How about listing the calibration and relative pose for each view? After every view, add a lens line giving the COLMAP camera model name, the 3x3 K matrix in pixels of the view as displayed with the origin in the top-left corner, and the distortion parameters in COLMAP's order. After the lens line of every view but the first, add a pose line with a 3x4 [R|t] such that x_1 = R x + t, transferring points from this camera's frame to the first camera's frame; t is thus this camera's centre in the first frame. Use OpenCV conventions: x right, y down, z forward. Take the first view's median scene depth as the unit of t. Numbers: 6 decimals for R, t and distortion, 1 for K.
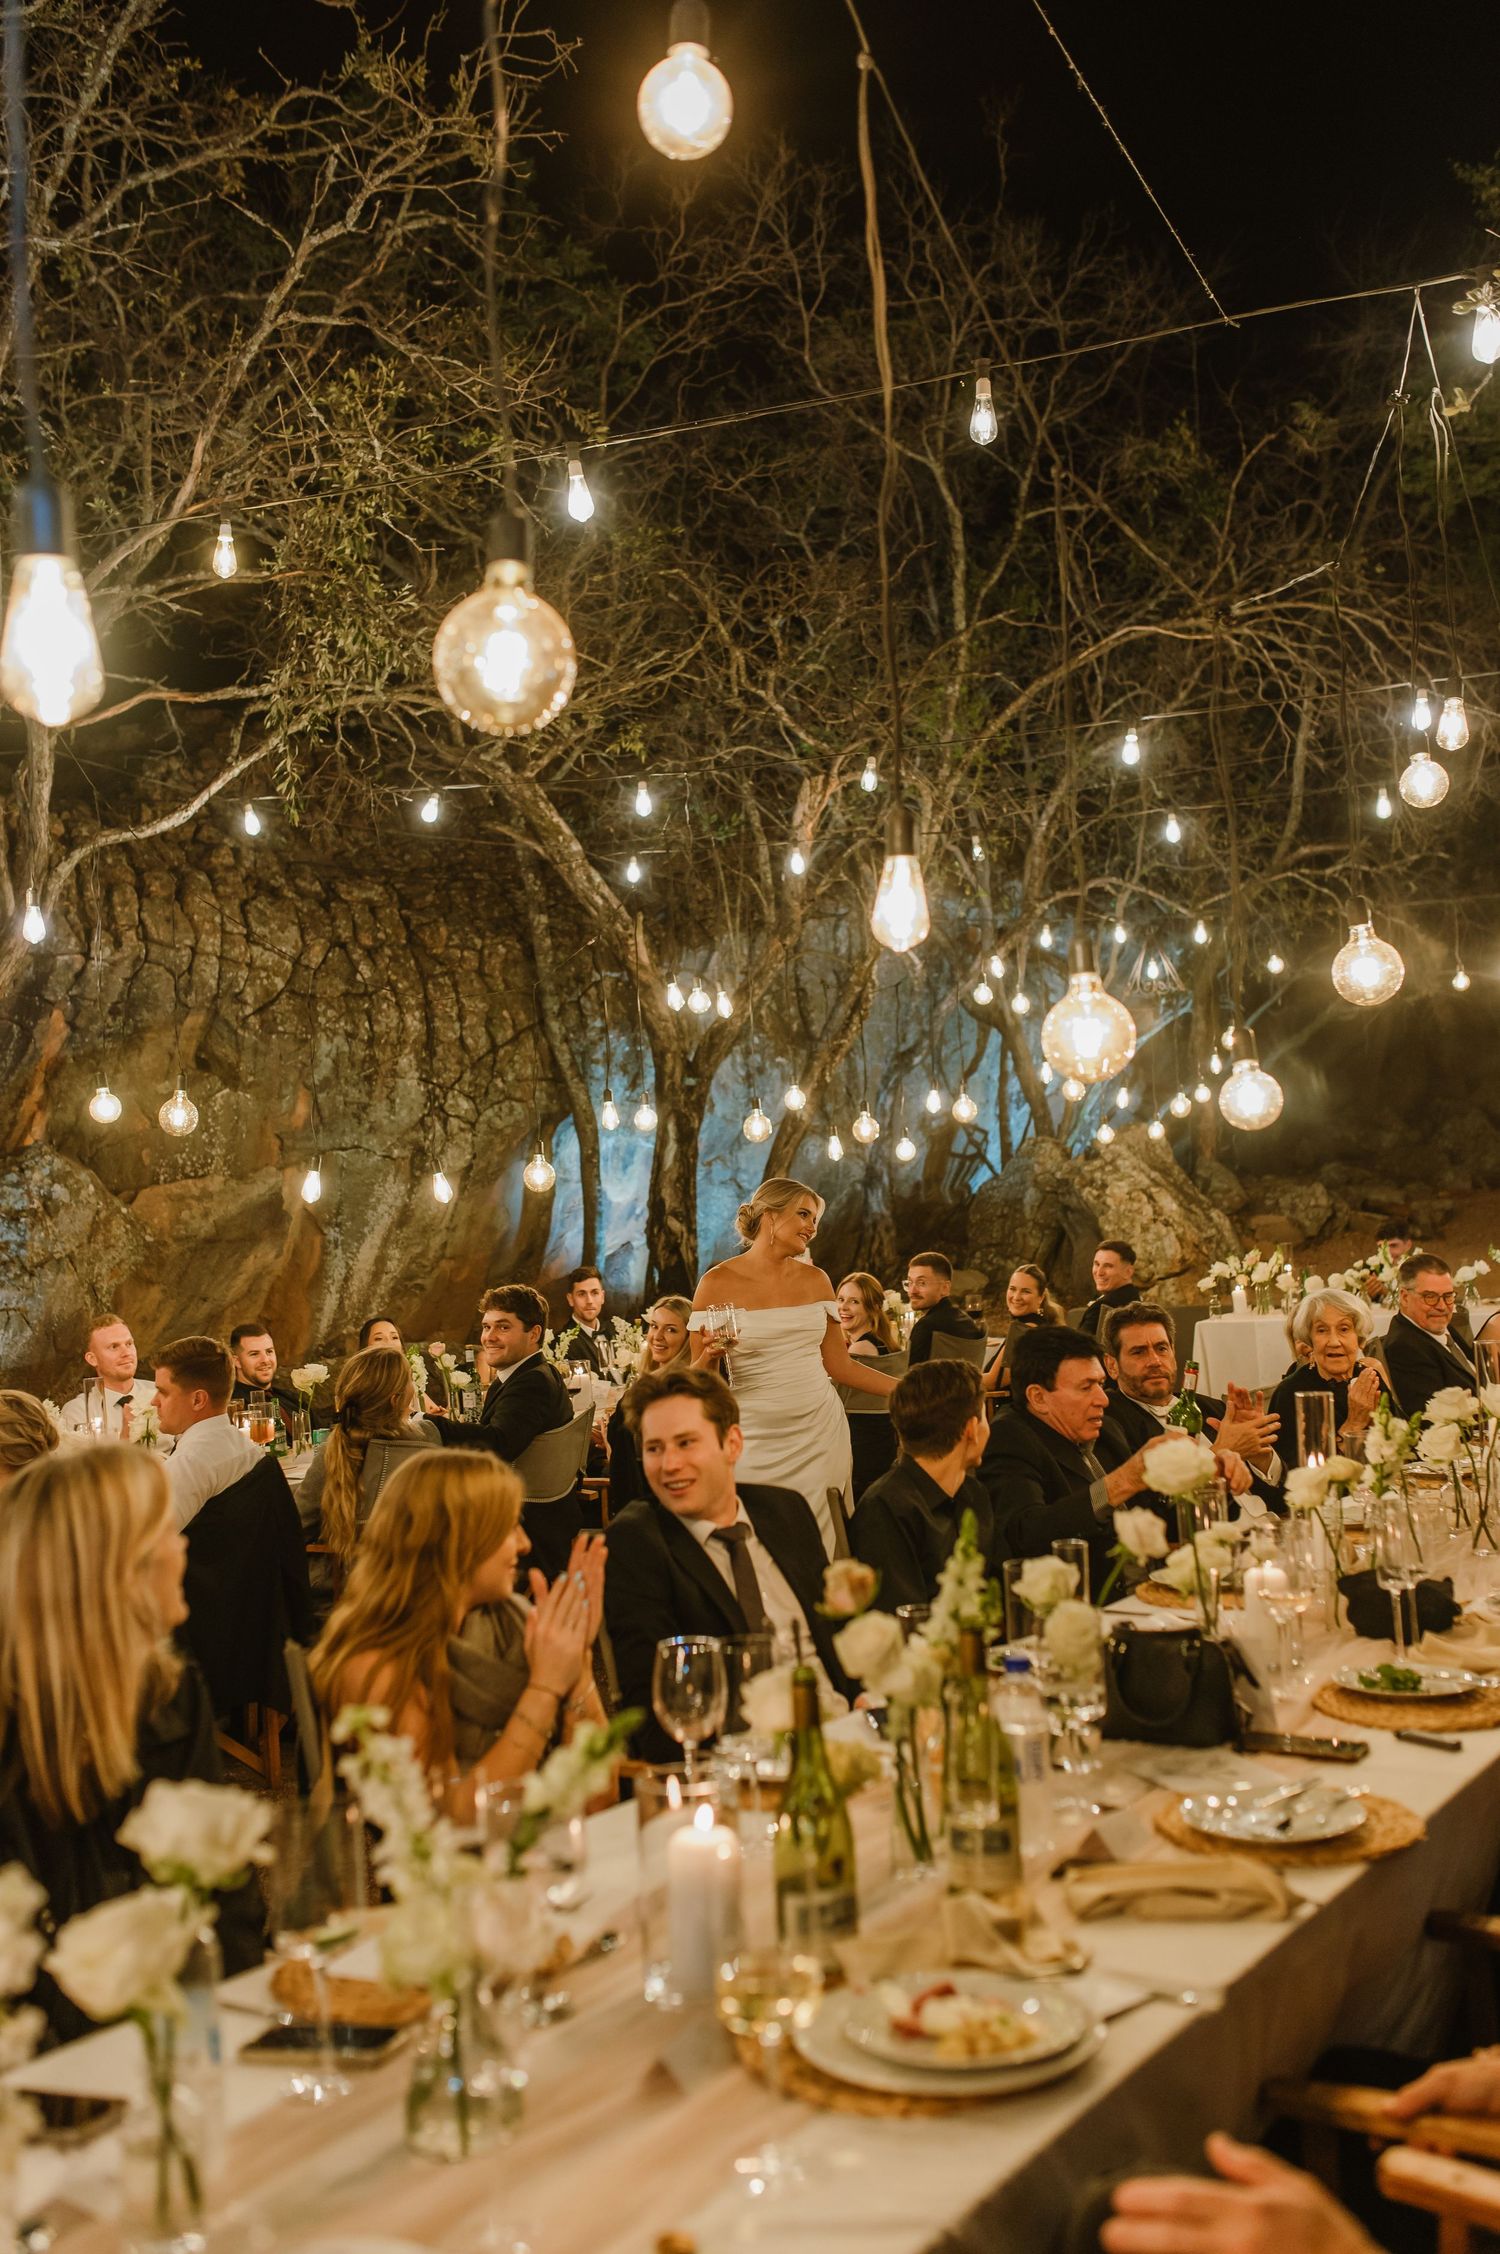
lens RADIAL K [[2104.9, 0, 756.3], [0, 2104.9, 1131.8], [0, 0, 1]] dist [0.029285, 0.000000]
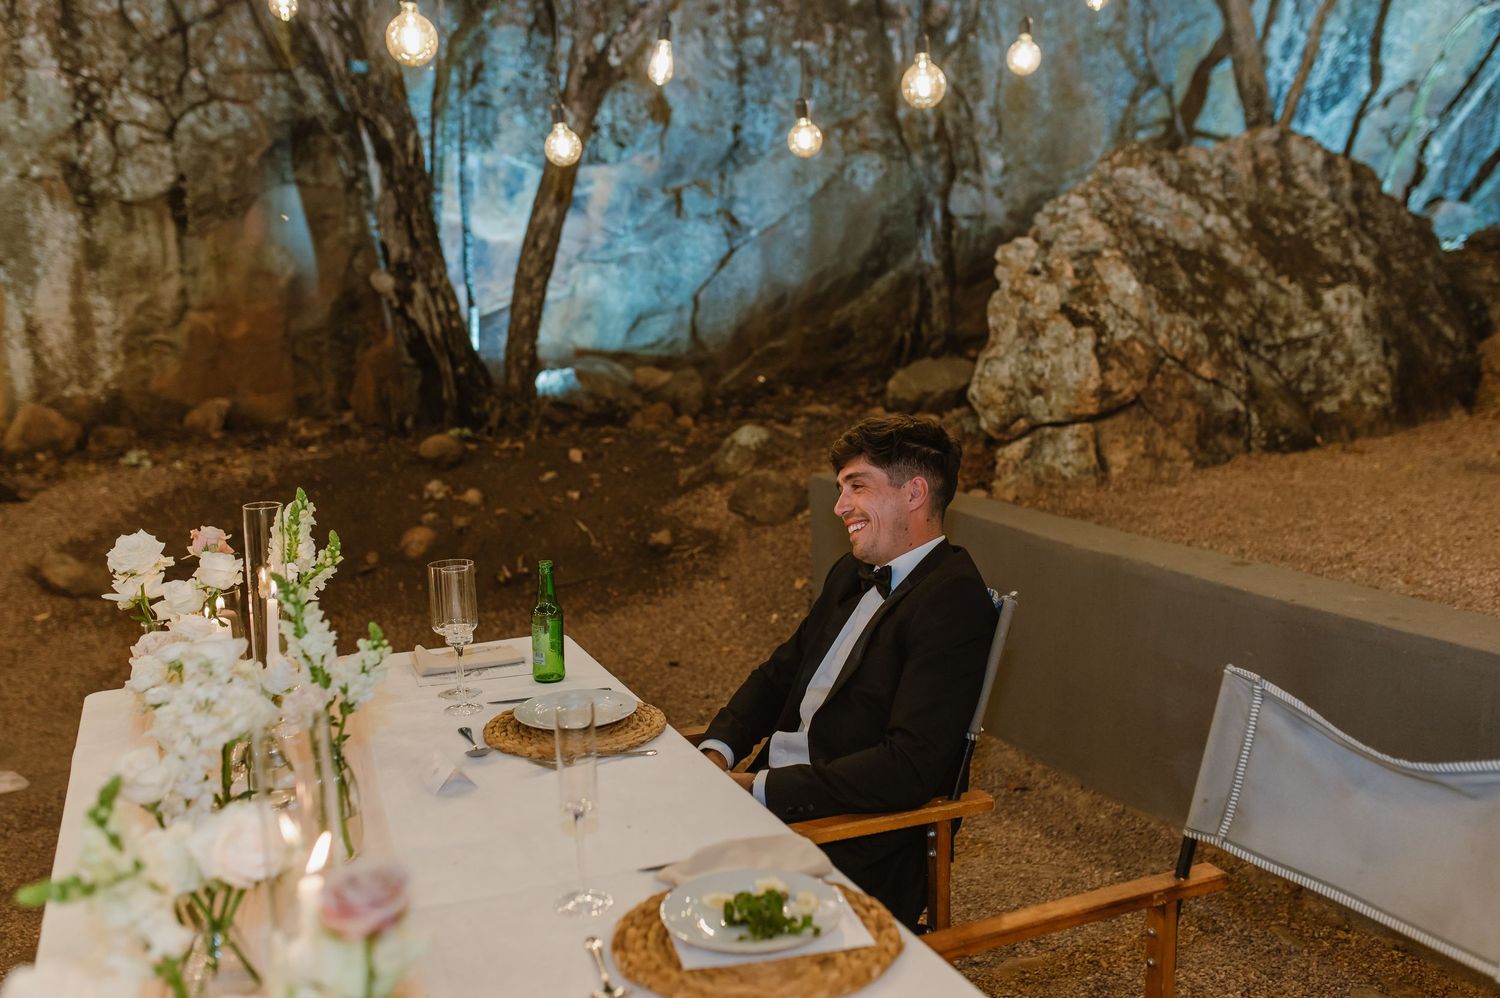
lens RADIAL K [[1400.8, 0, 757.8], [0, 1400.8, 498.7], [0, 0, 1]] dist [0.029285, 0.000000]
pose [[0.849760, 0.126427, -0.511785, 0.316698], [-0.000766, 0.971112, 0.238624, 0.002651], [0.527169, -0.202381, 0.825309, 0.665530]]
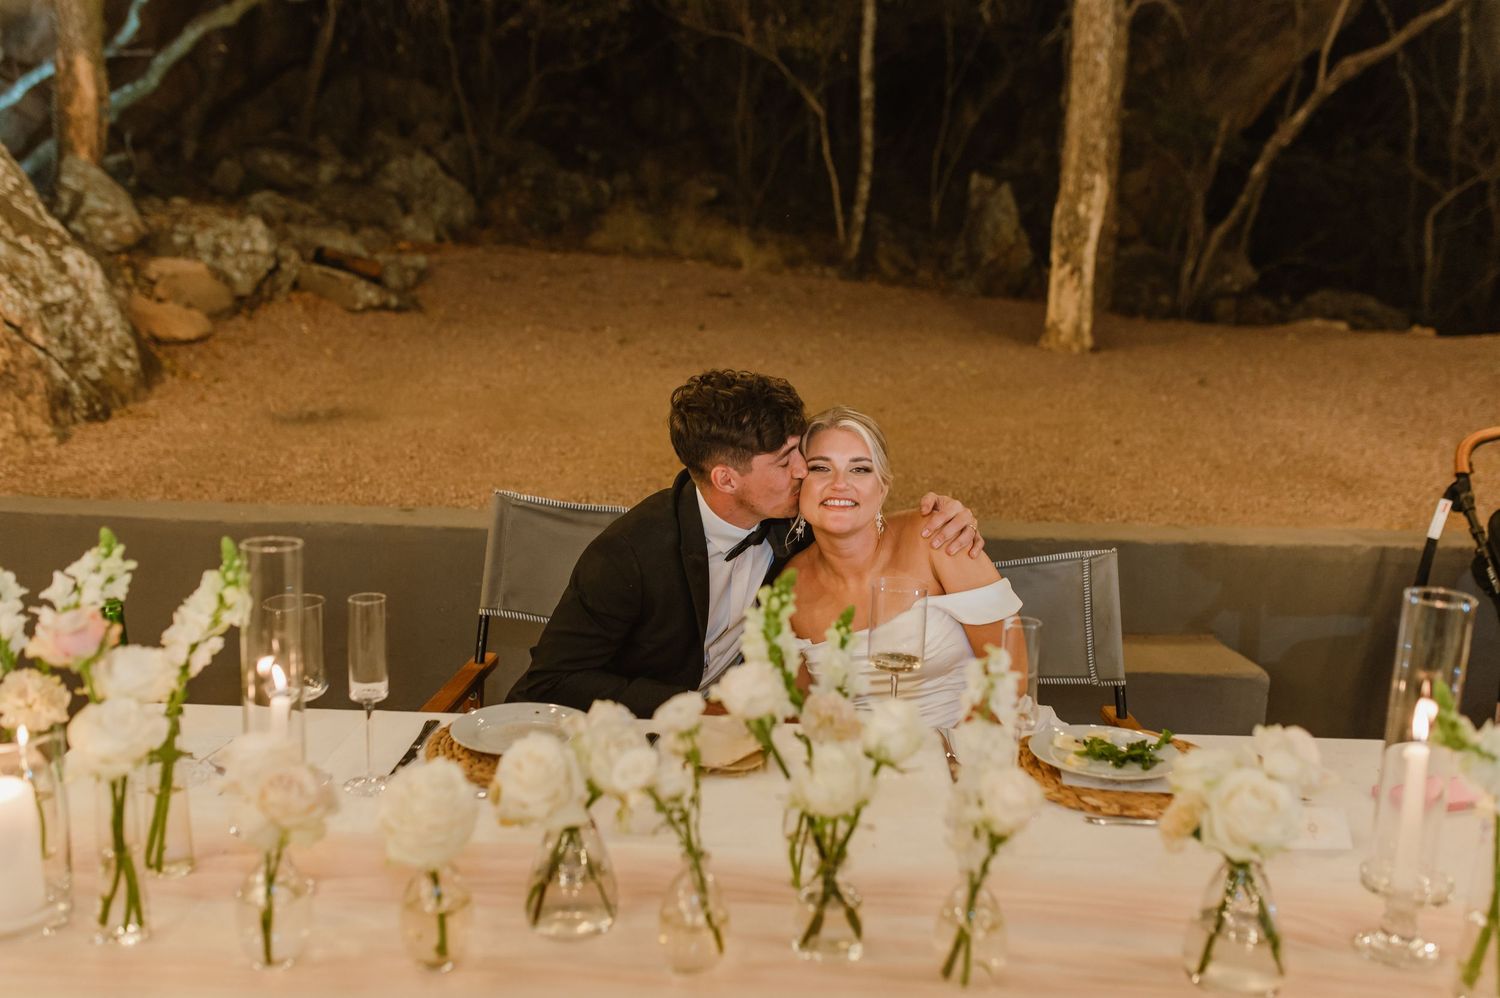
lens RADIAL K [[1400.8, 0, 768.7], [0, 1400.8, 519.2], [0, 0, 1]] dist [0.029285, 0.000000]
pose [[0.805406, -0.026884, 0.592114, 0.160870], [-0.110435, 0.974672, 0.194470, 0.015612], [-0.582345, -0.222018, 0.782037, 0.663362]]
